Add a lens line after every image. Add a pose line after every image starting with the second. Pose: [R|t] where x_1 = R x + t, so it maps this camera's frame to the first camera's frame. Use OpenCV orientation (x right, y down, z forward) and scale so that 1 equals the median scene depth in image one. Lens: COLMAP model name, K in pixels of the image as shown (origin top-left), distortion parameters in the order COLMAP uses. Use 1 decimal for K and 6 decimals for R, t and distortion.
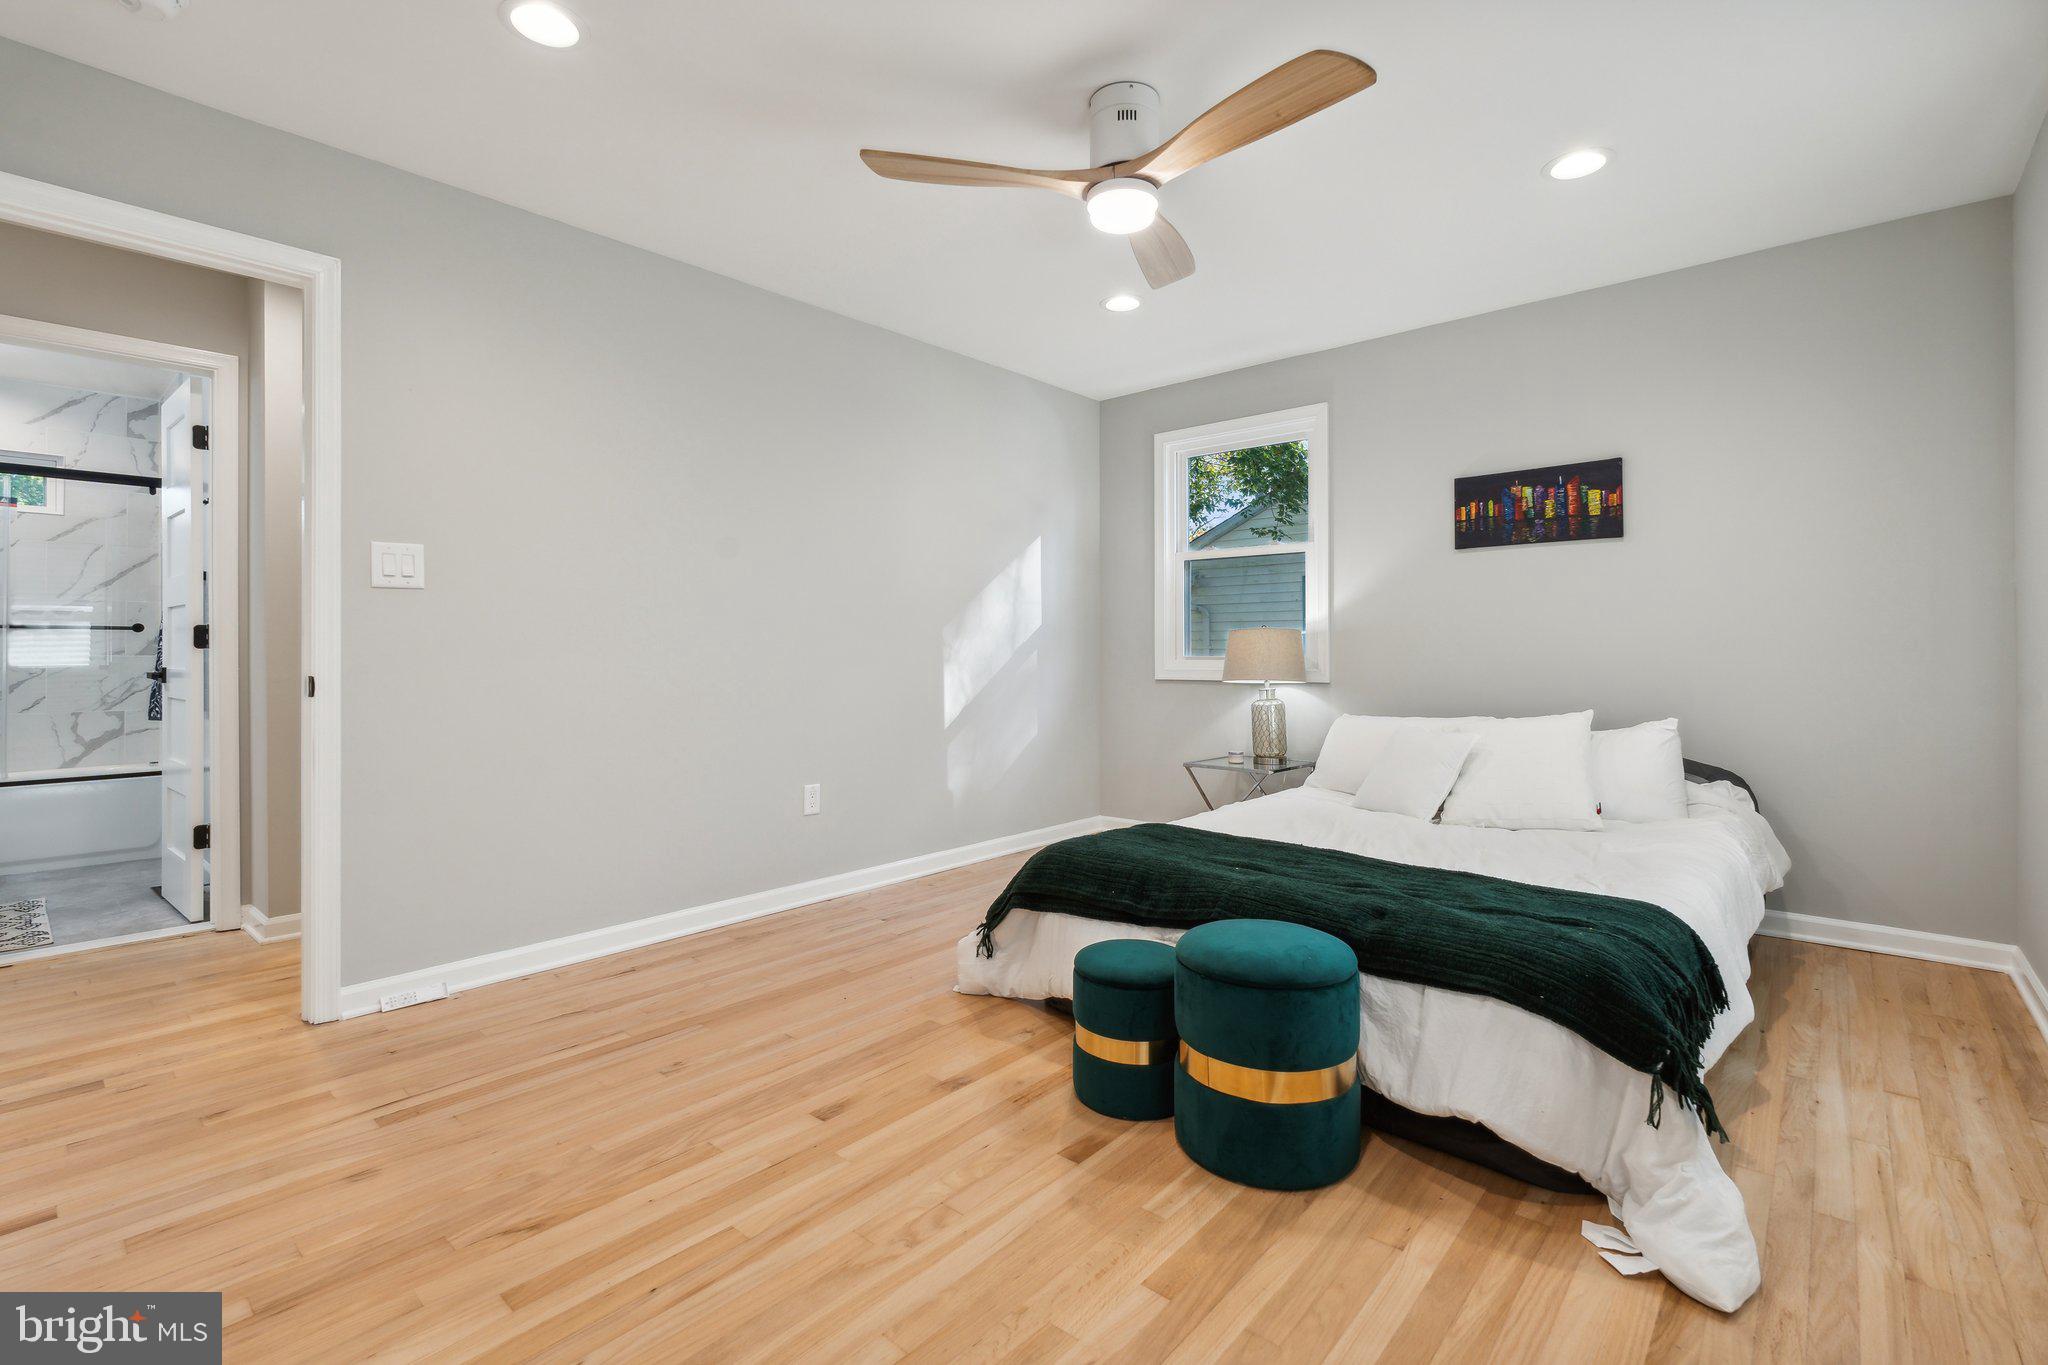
lens RADIAL K [[924.7, 0, 1012.5], [0, 924.7, 651.4], [0, 0, 1]] dist [0.003507, 0.000490]
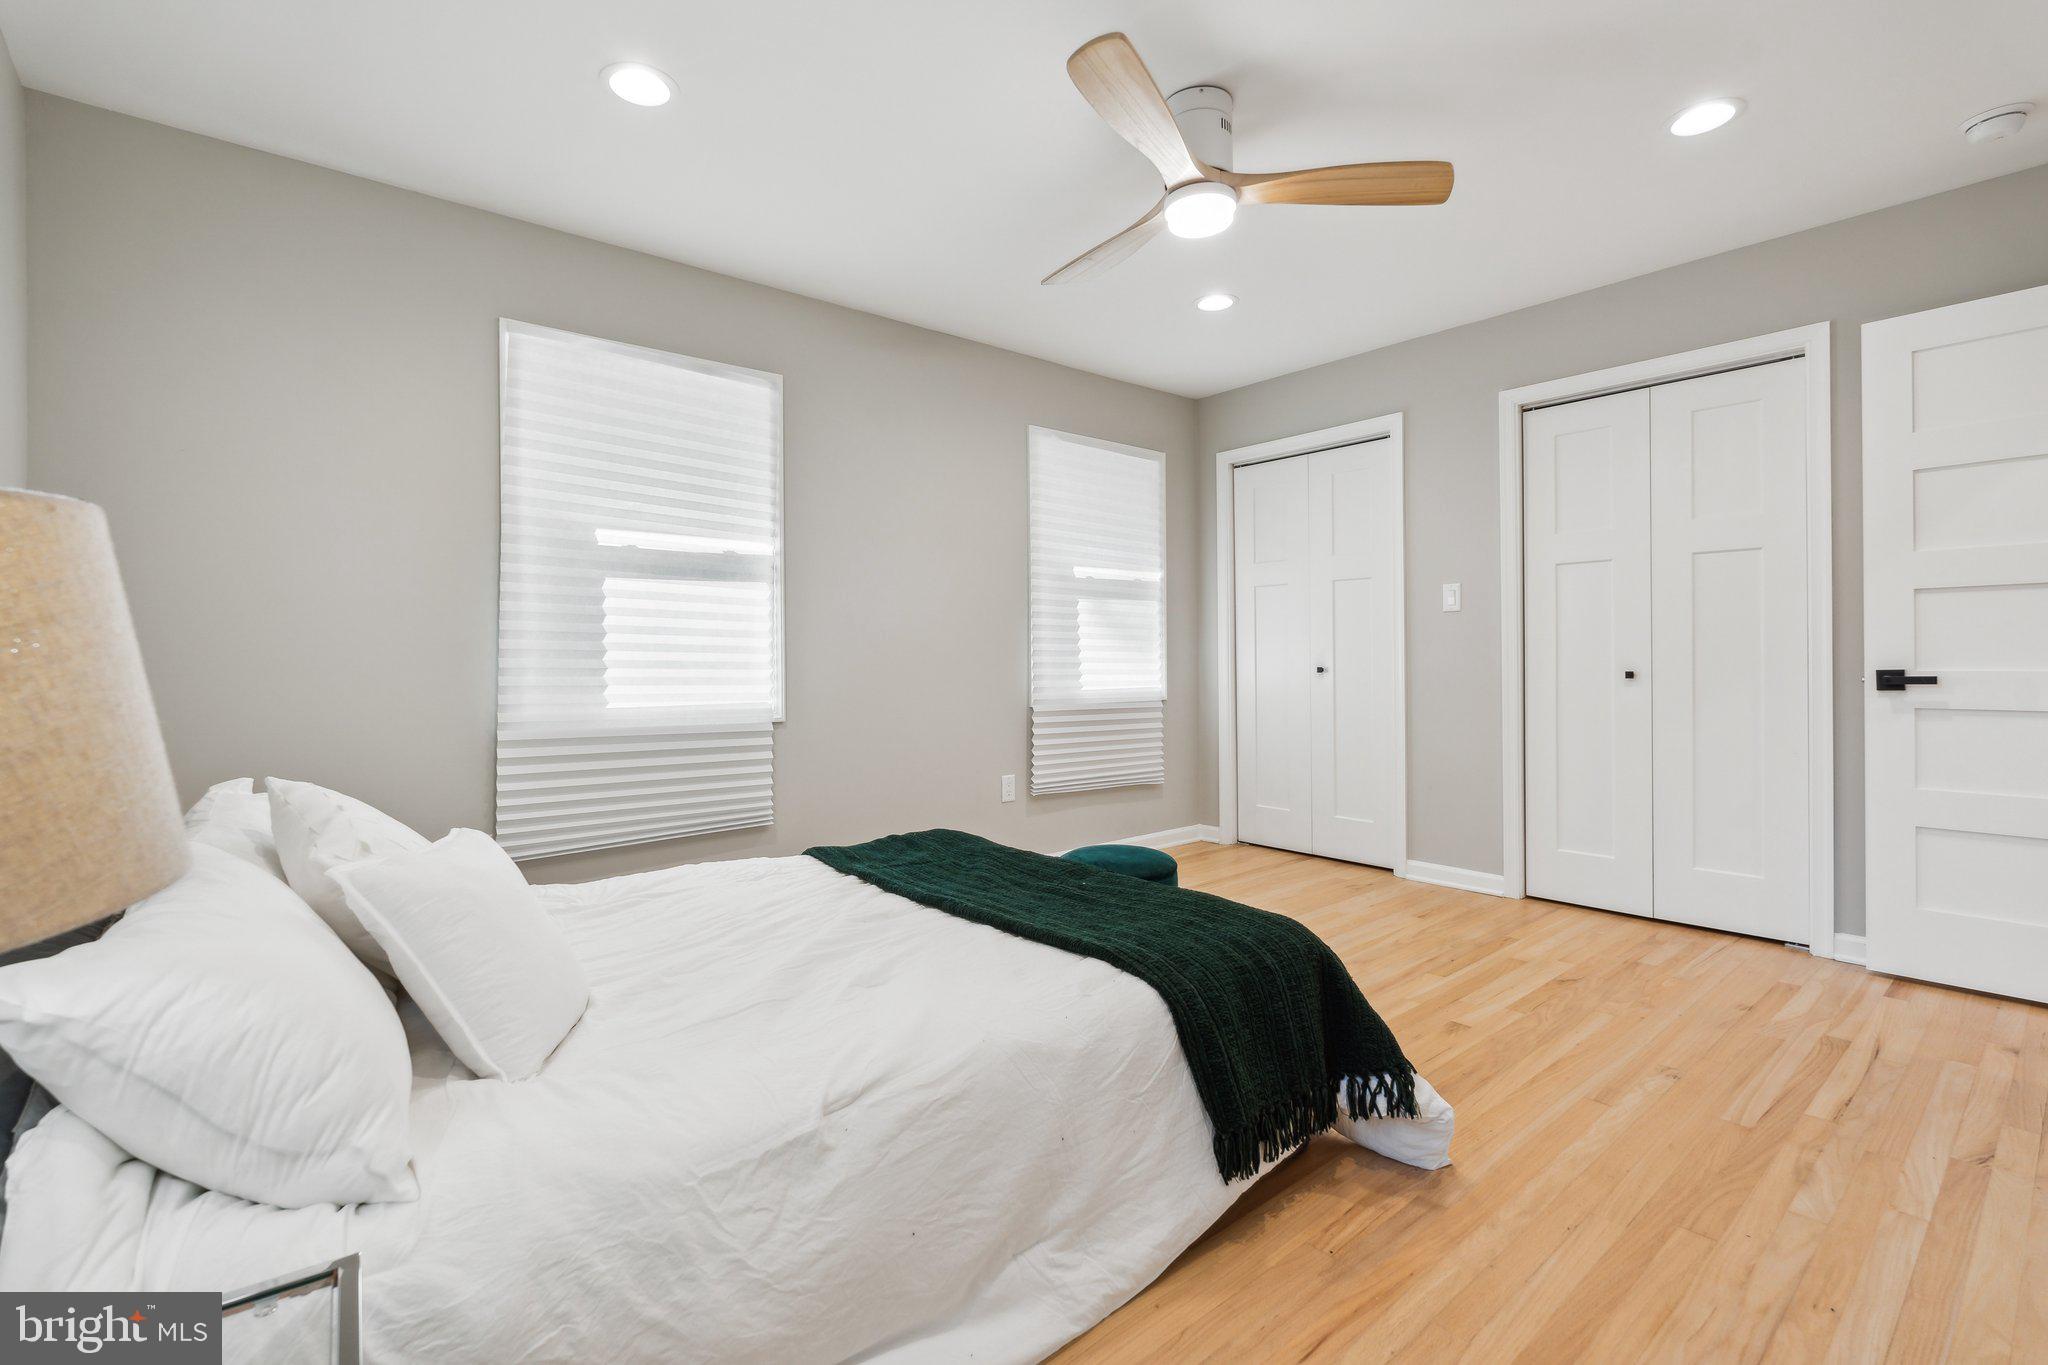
lens RADIAL K [[924.7, 0, 1012.5], [0, 924.7, 651.4], [0, 0, 1]] dist [0.003507, 0.000490]
pose [[-0.989867, 0.007157, 0.141818, 0.157493], [0.007218, 0.999974, -0.000087, -0.008326], [-0.141815, 0.000937, -0.989893, 1.723244]]
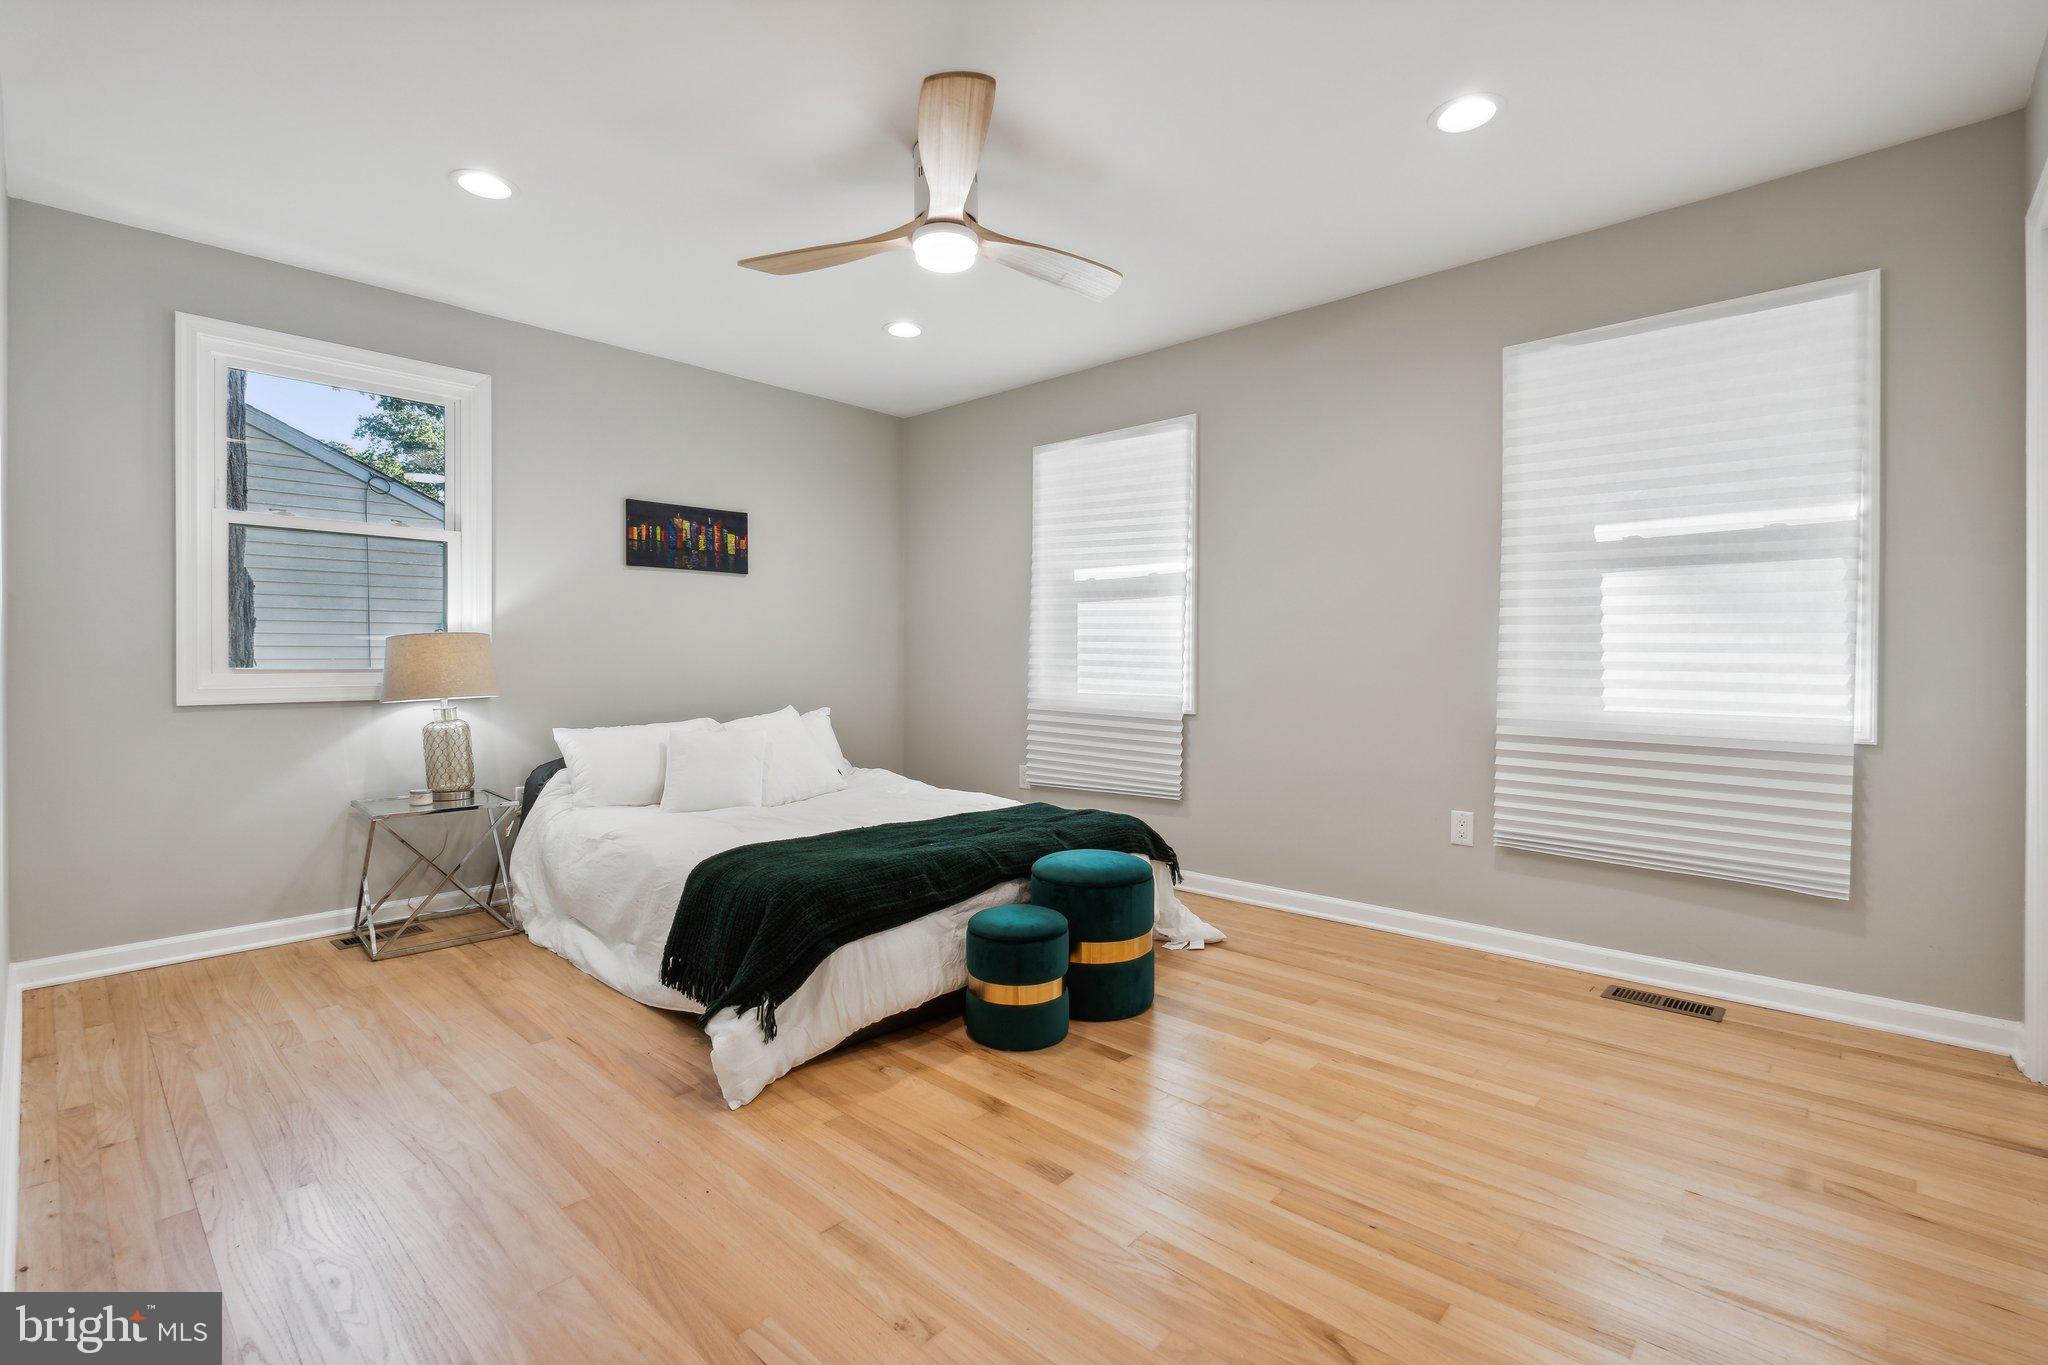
lens RADIAL K [[915.1, 0, 1019.1], [0, 915.1, 663.5], [0, 0, 1]] dist [-0.003894, -0.000043]
pose [[0.017139, -0.000870, 0.999853, -0.806182], [0.001114, 0.999999, 0.000851, 0.003203], [-0.999852, 0.001099, 0.017140, 0.757846]]
